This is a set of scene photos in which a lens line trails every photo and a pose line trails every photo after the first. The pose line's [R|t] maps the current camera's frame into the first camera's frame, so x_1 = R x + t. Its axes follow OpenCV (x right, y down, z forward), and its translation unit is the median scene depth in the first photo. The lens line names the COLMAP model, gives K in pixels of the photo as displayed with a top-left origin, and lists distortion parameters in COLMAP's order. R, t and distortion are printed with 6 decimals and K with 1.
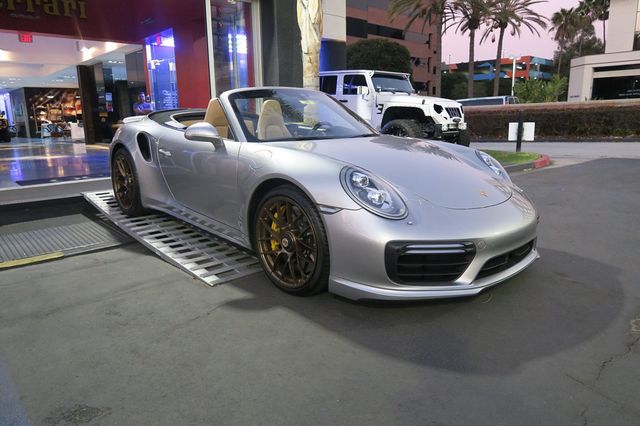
lens RADIAL K [[433.1, 0, 320.0], [0, 433.1, 213.0], [0, 0, 1]] dist [-0.020622, 0.001775]
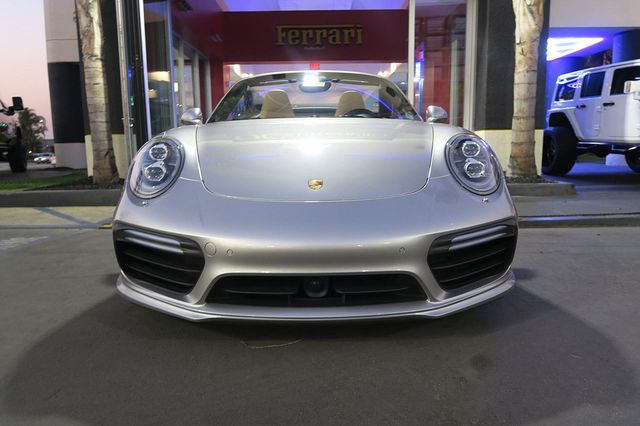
lens RADIAL K [[439.6, 0, 320.0], [0, 439.6, 213.0], [0, 0, 1]] dist [-0.020831, 0.001929]
pose [[0.747198, 0.106452, -0.656021, 0.260749], [-0.141431, 0.989948, -0.000451, -0.001204], [0.649379, 0.093118, 0.754743, 0.166658]]
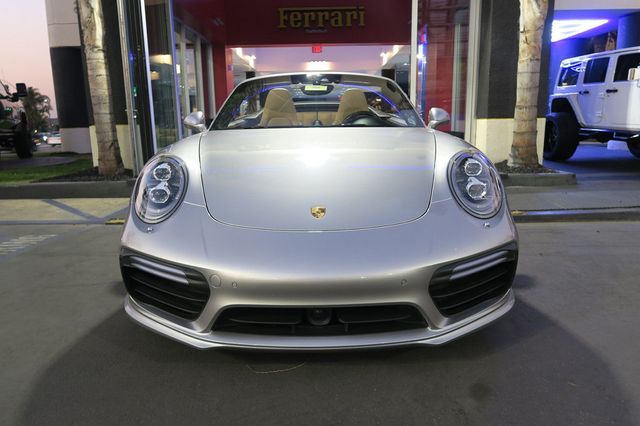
lens RADIAL K [[433.1, 0, 320.0], [0, 433.1, 213.0], [0, 0, 1]] dist [-0.020622, 0.001775]
pose [[0.743491, 0.137640, -0.654428, 0.257297], [-0.138064, 0.989100, 0.051176, -0.024442], [0.654339, 0.052304, 0.754390, 0.165570]]
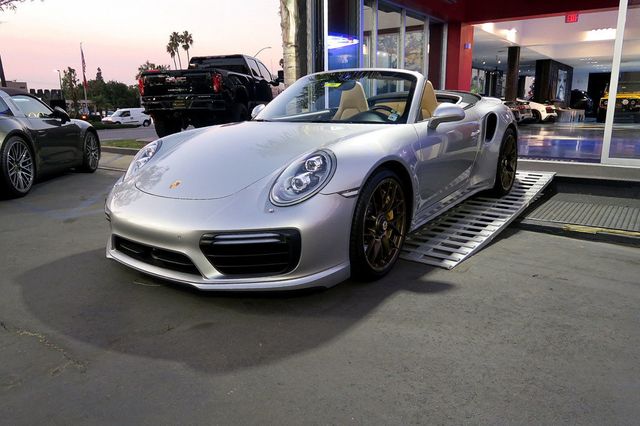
lens RADIAL K [[457.5, 0, 320.0], [0, 457.5, 213.0], [0, 0, 1]] dist [-0.022515, -0.000738]
pose [[0.213964, 0.235714, -0.947976, 0.447171], [-0.203676, 0.959886, 0.192705, -0.076735], [0.955372, 0.151848, 0.253391, 0.339445]]
